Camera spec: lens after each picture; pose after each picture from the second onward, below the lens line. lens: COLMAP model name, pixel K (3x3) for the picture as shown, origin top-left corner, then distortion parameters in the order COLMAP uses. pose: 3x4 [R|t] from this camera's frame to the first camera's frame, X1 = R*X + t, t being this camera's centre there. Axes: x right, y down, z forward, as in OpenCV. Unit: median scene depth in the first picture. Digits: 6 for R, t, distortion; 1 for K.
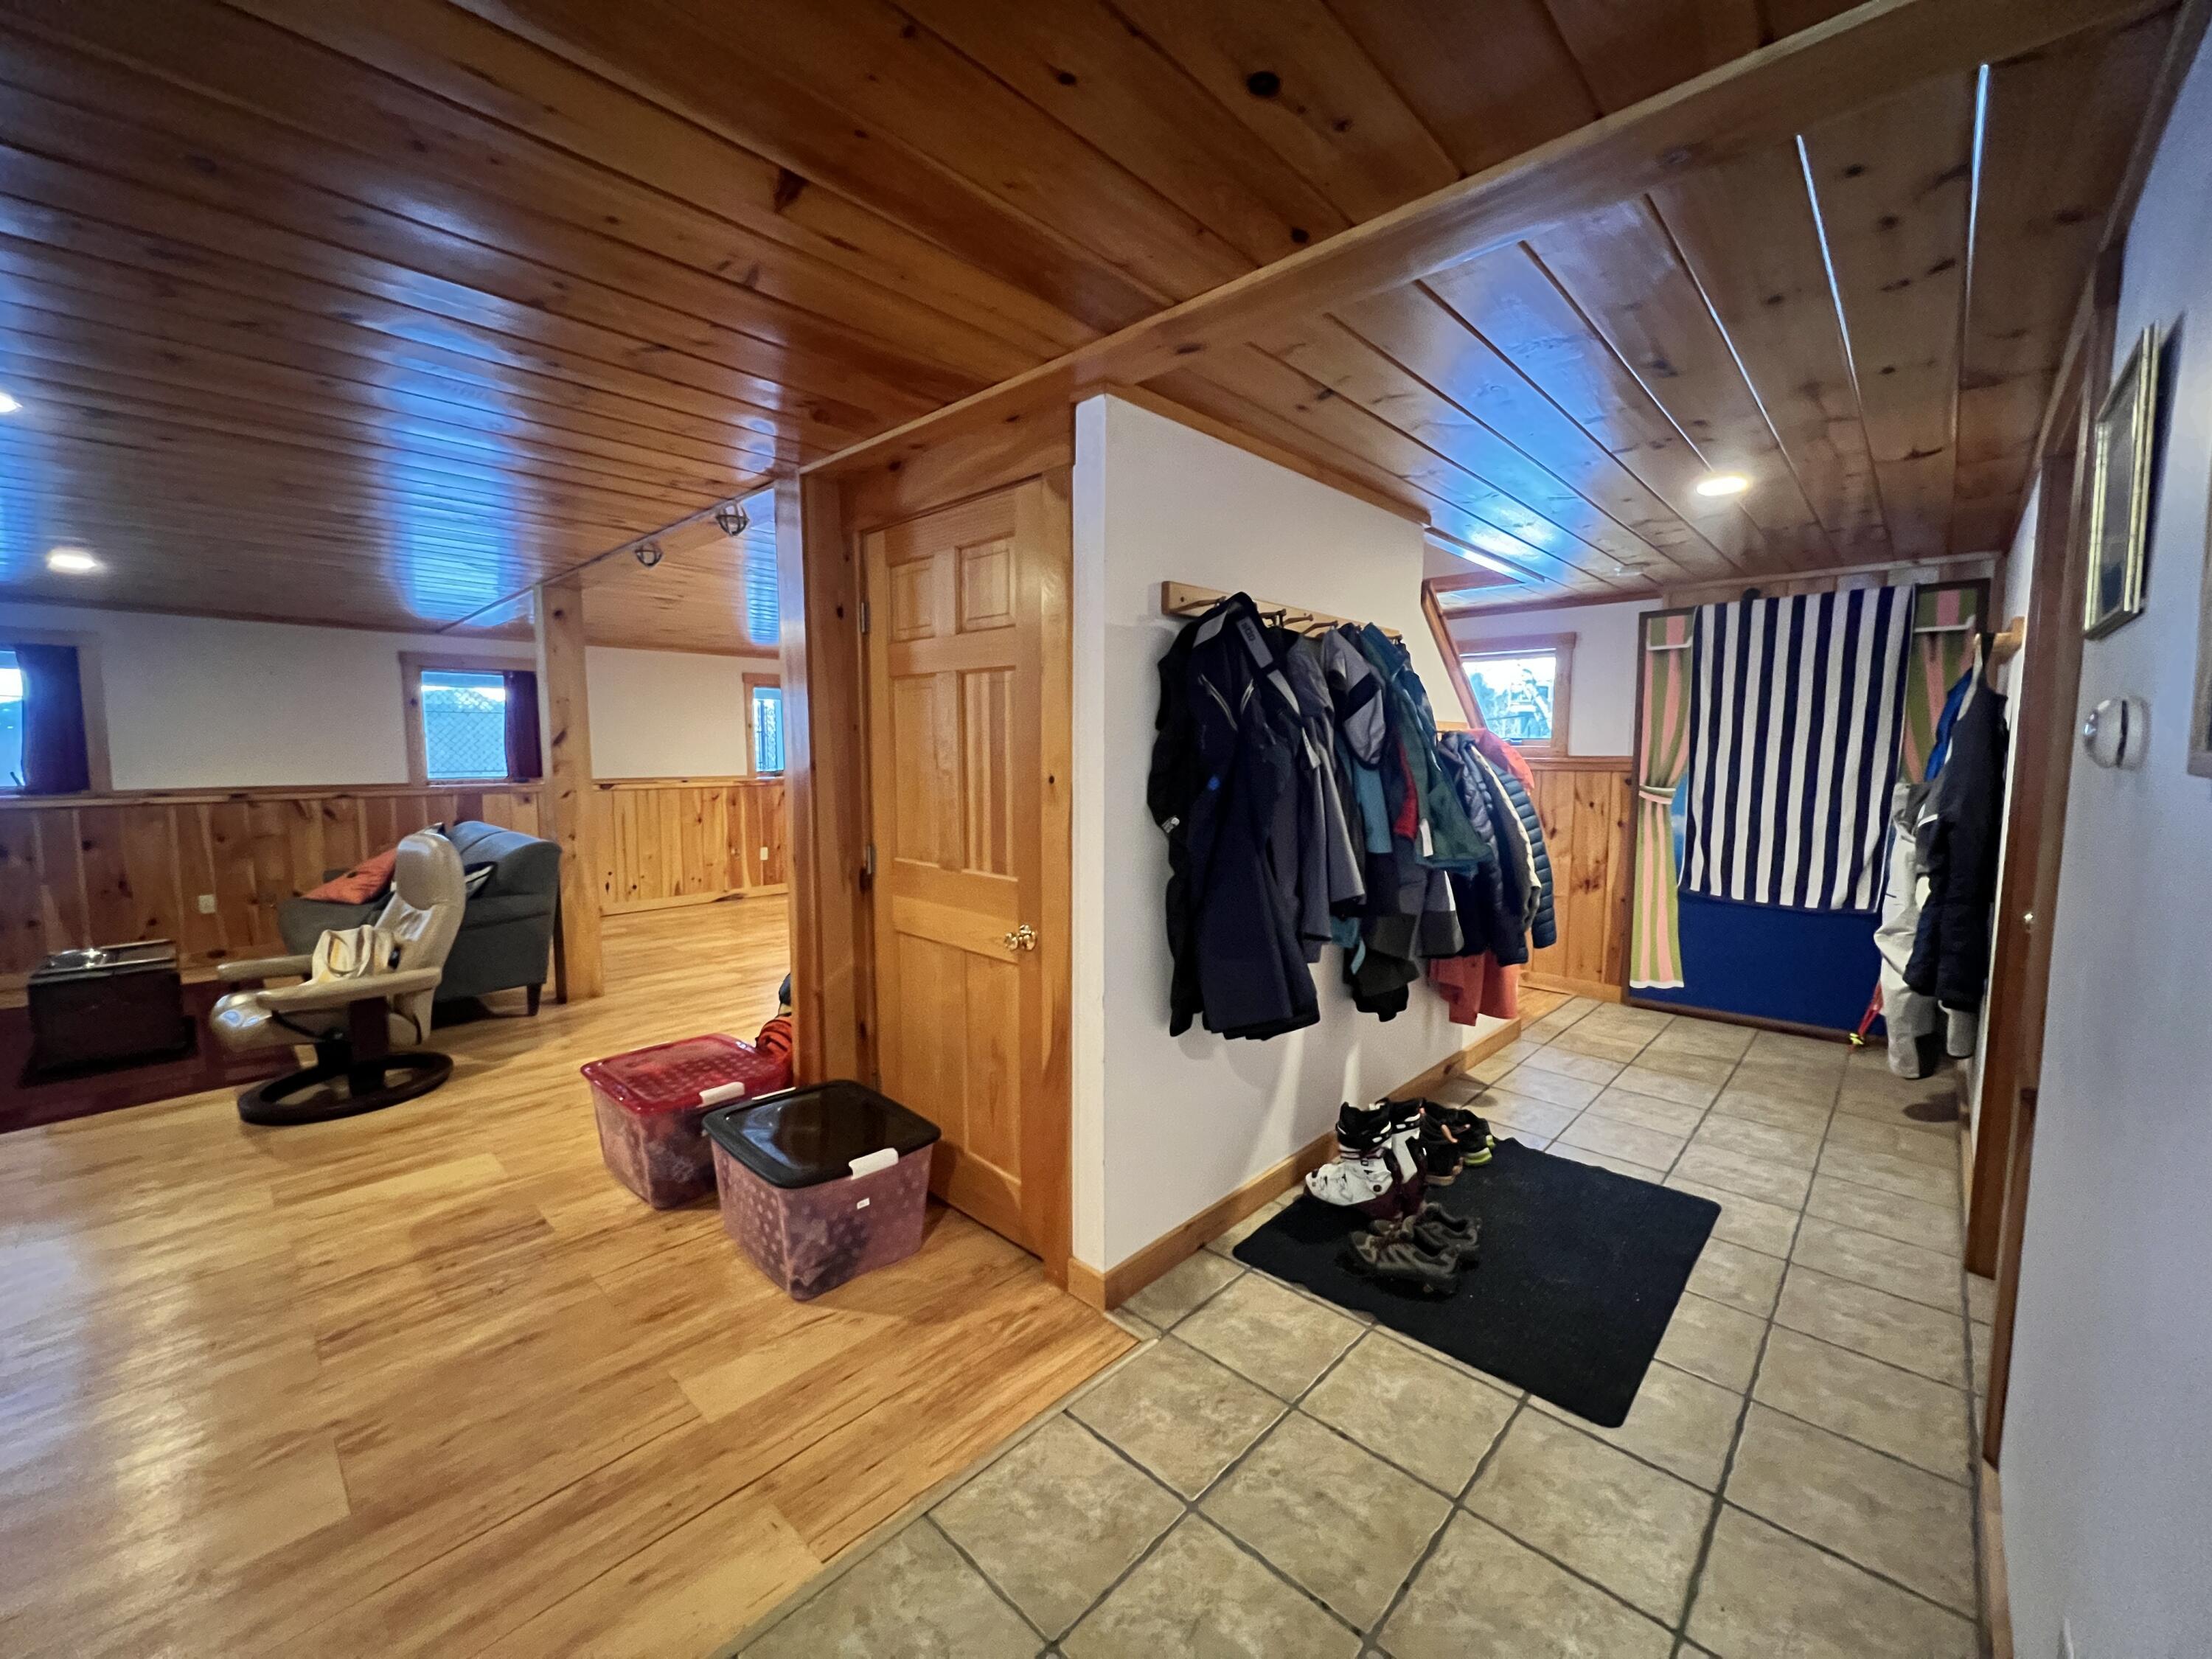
lens RADIAL K [[877.1, 0, 1102.8], [0, 877.1, 825.3], [0, 0, 1]] dist [-0.002471, -0.000094]
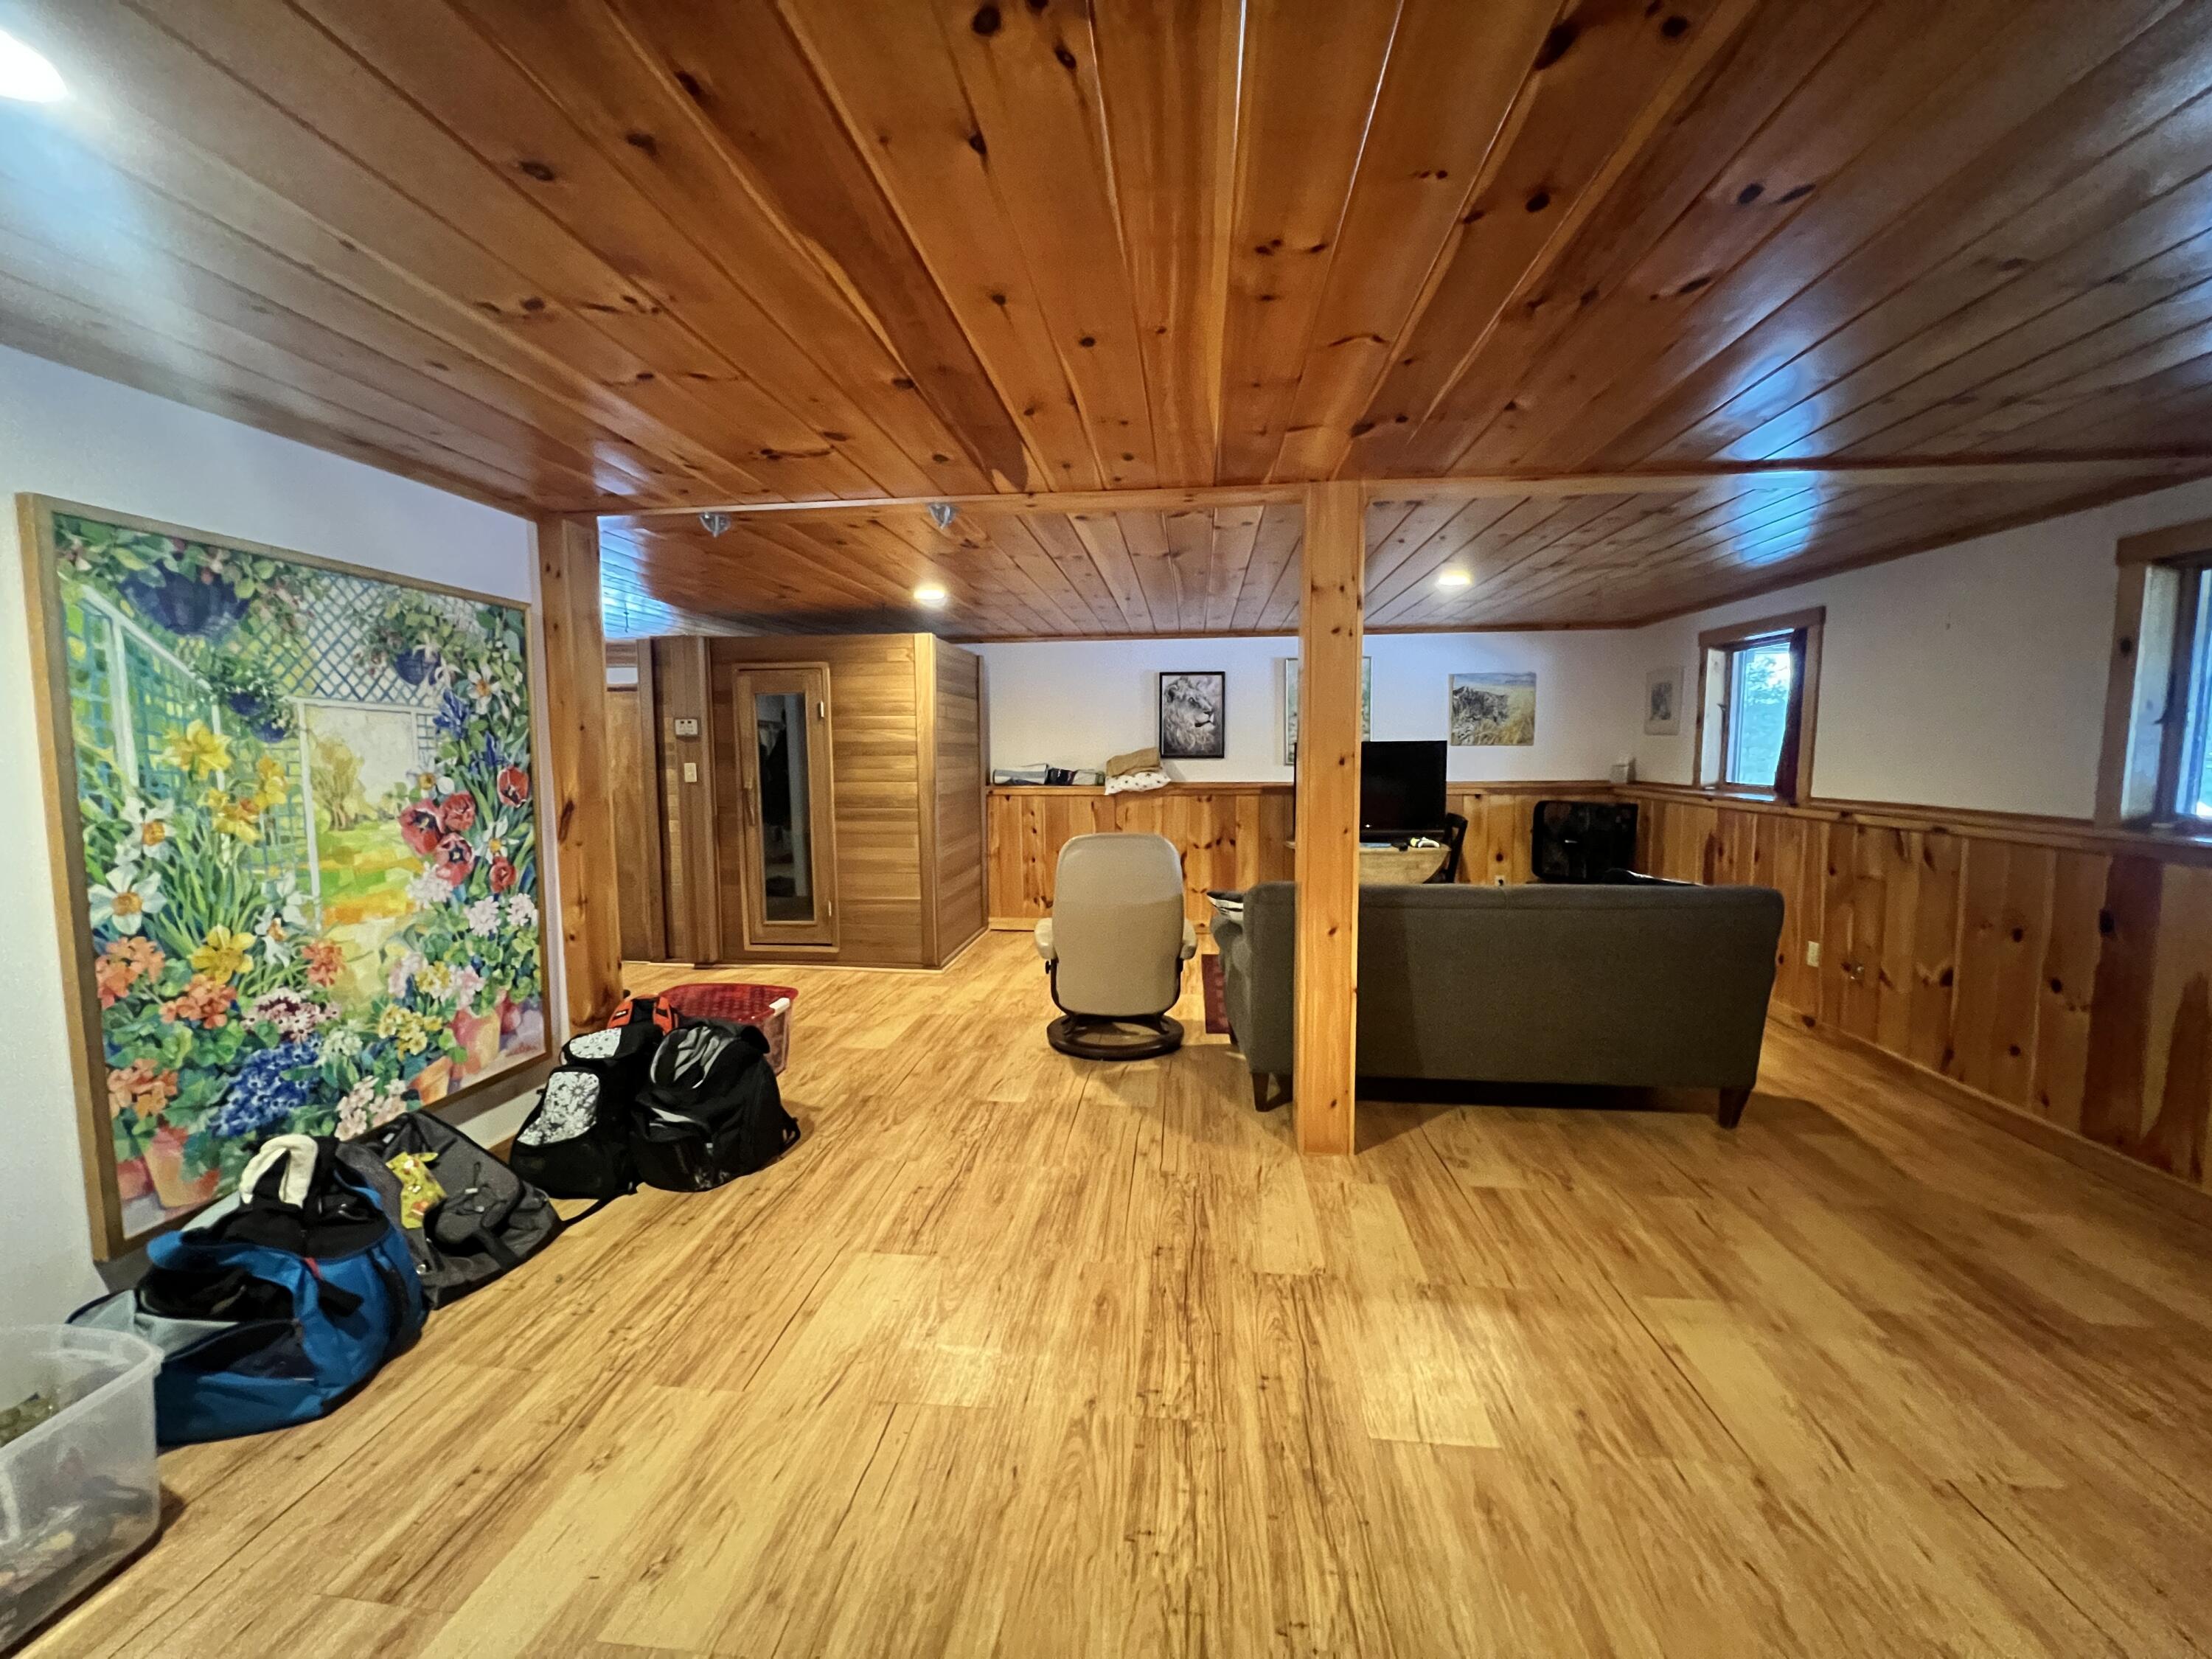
lens RADIAL K [[877.1, 0, 1102.8], [0, 877.1, 825.3], [0, 0, 1]] dist [-0.002471, -0.000094]
pose [[-0.794813, 0.056576, -0.604211, -0.119146], [-0.049659, 0.986242, 0.157671, -0.139433], [0.604819, 0.155324, -0.781069, 1.562249]]
